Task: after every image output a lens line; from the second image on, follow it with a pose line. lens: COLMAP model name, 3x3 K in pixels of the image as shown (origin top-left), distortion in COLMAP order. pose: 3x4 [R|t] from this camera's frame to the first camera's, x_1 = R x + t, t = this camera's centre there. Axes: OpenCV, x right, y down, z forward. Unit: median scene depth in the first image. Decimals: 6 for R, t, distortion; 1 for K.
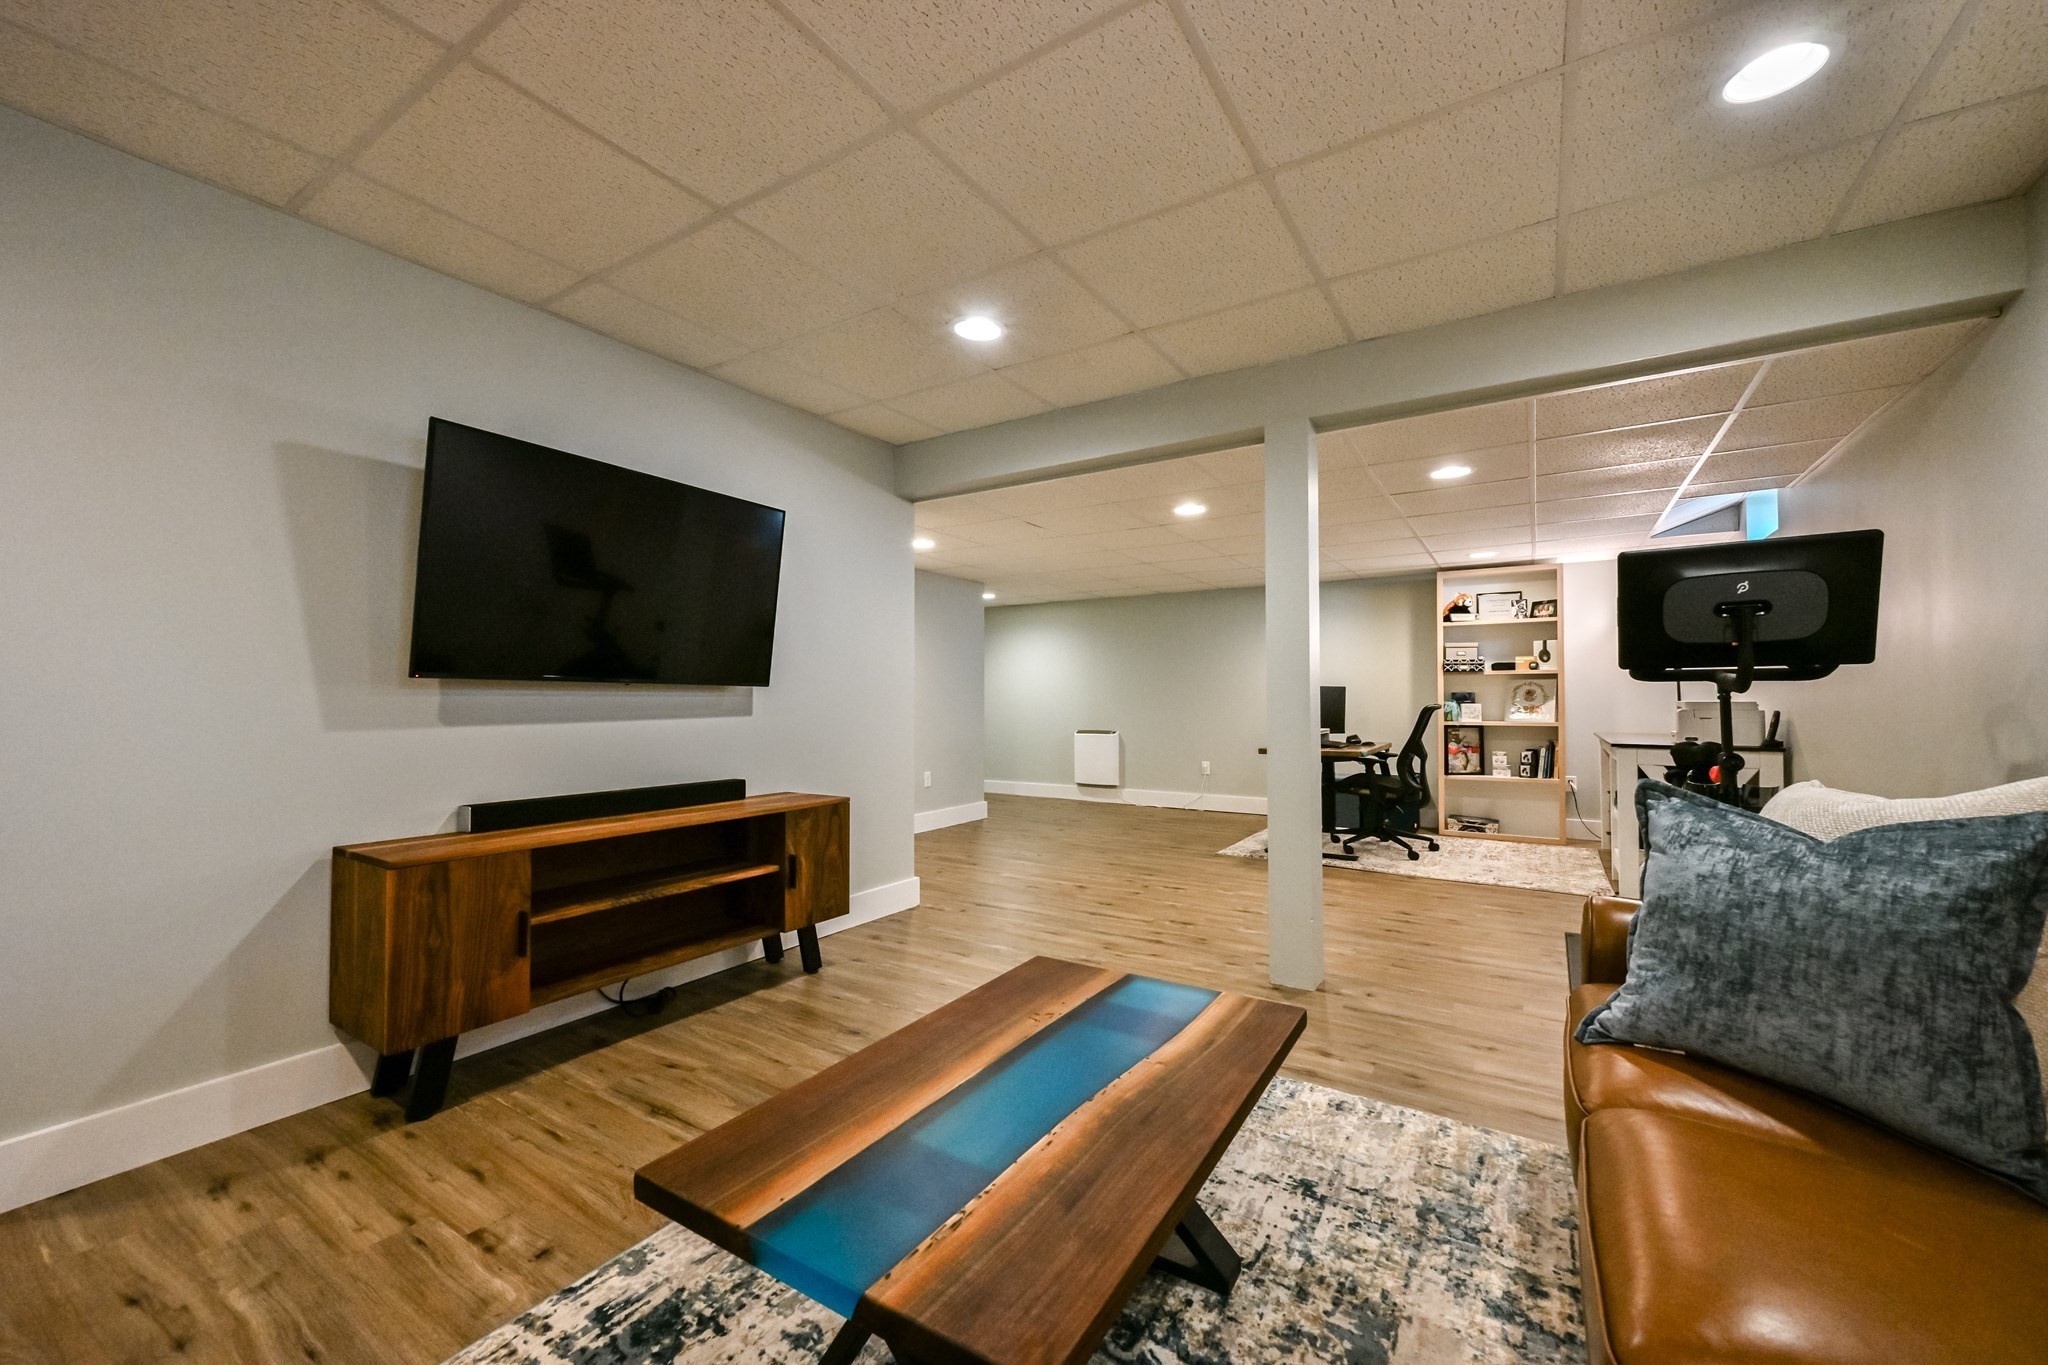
lens RADIAL K [[810.3, 0, 1019.8], [0, 810.3, 680.7], [0, 0, 1]] dist [-0.000548, -0.000093]
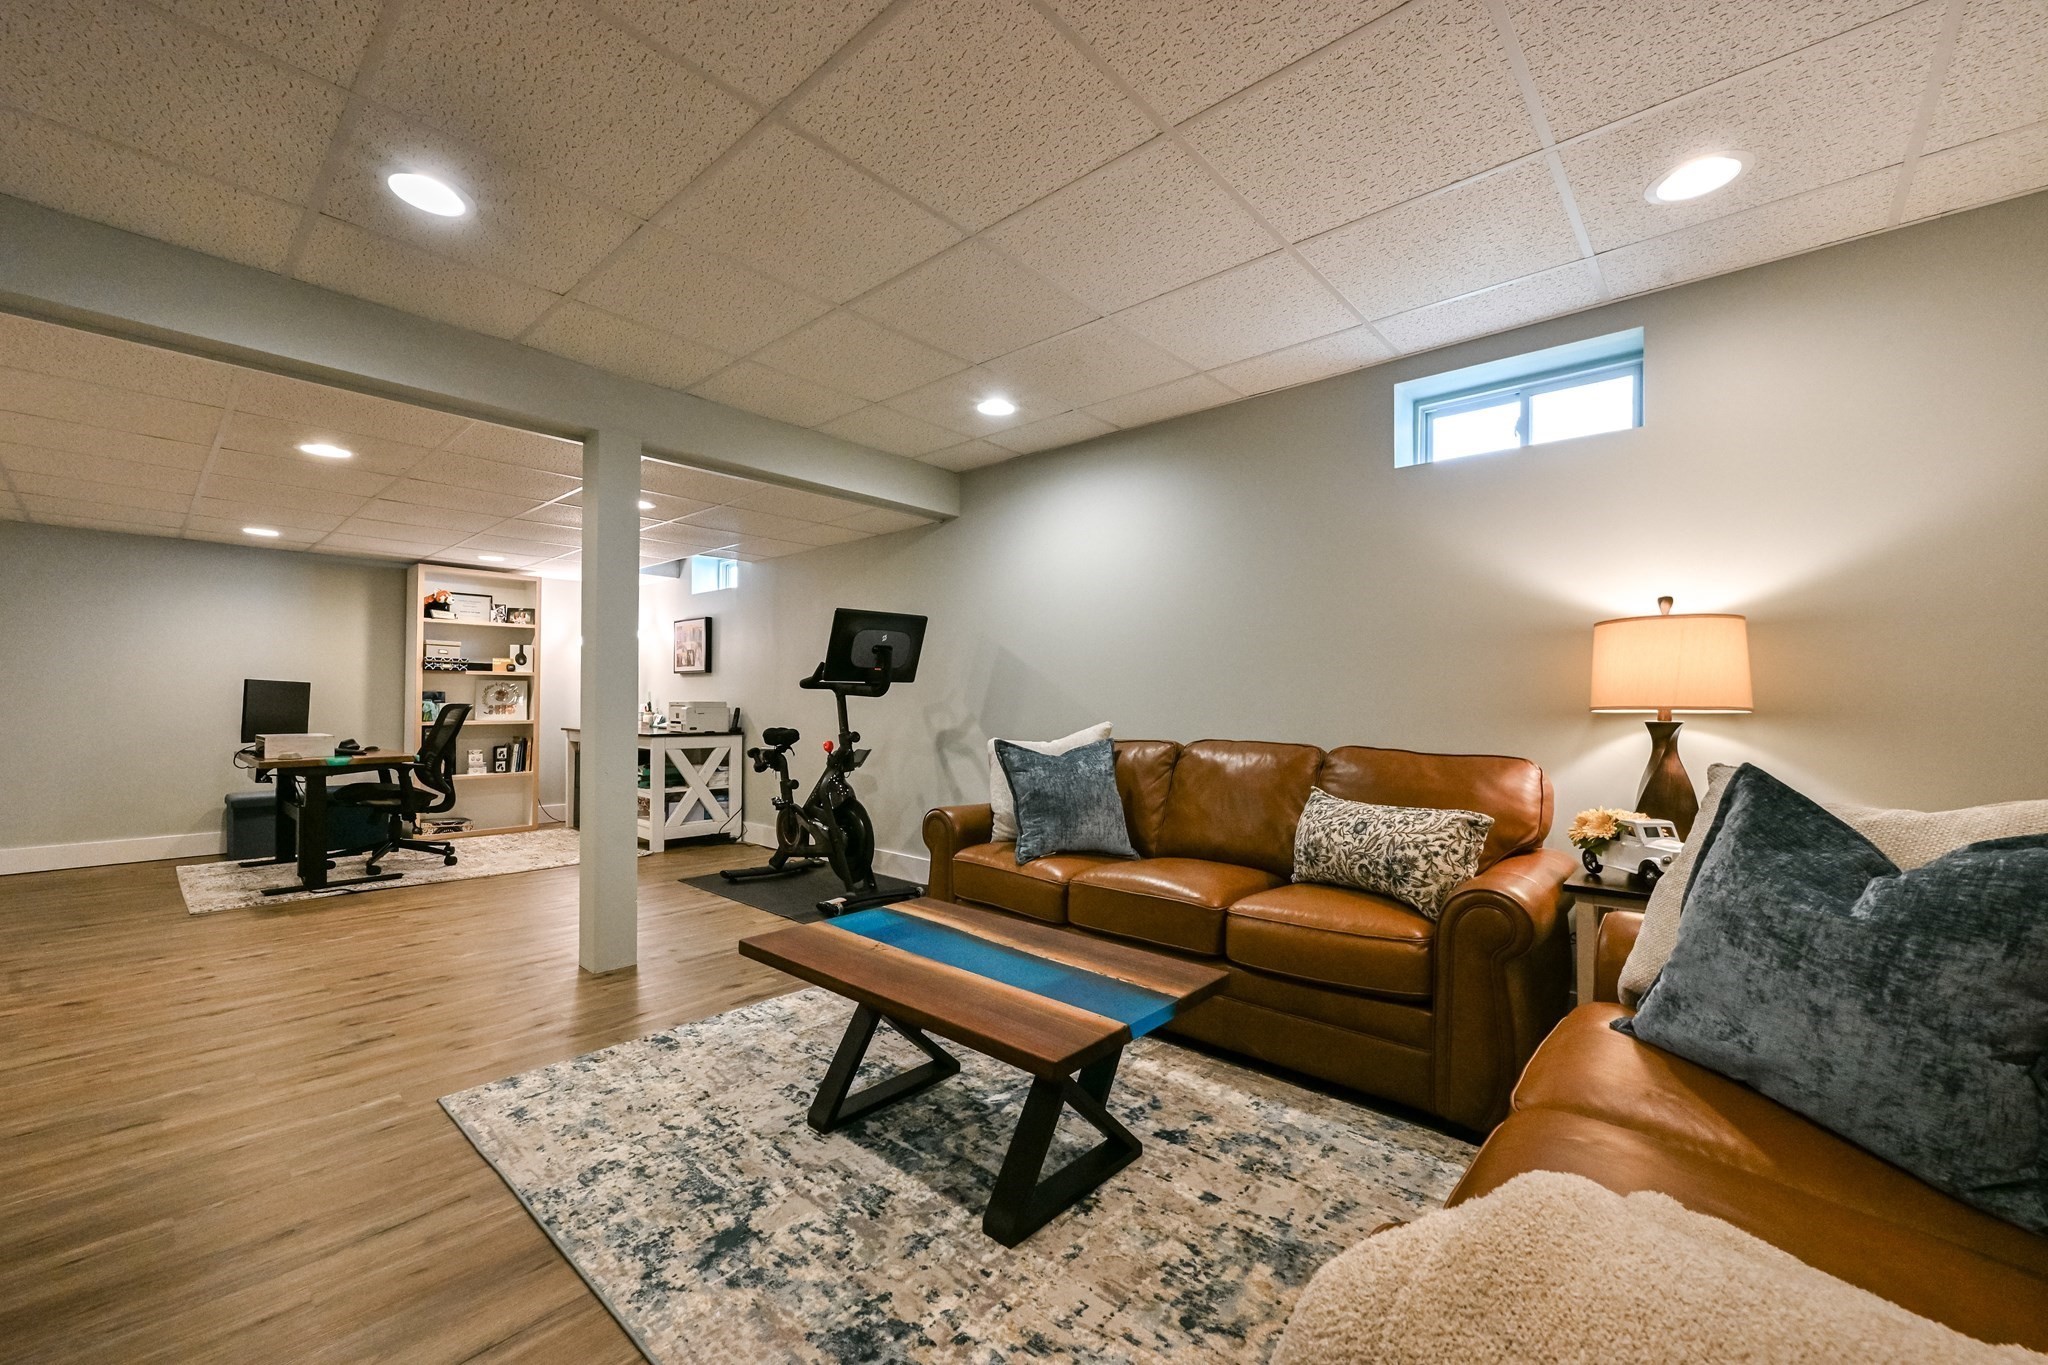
lens RADIAL K [[810.3, 0, 1034.9], [0, 810.3, 690.0], [0, 0, 1]] dist [-0.000548, -0.000093]
pose [[0.147133, 0.016838, 0.988973, -0.331223], [-0.028064, 0.999524, -0.012842, 0.005566], [-0.988718, -0.025865, 0.147536, 0.160020]]
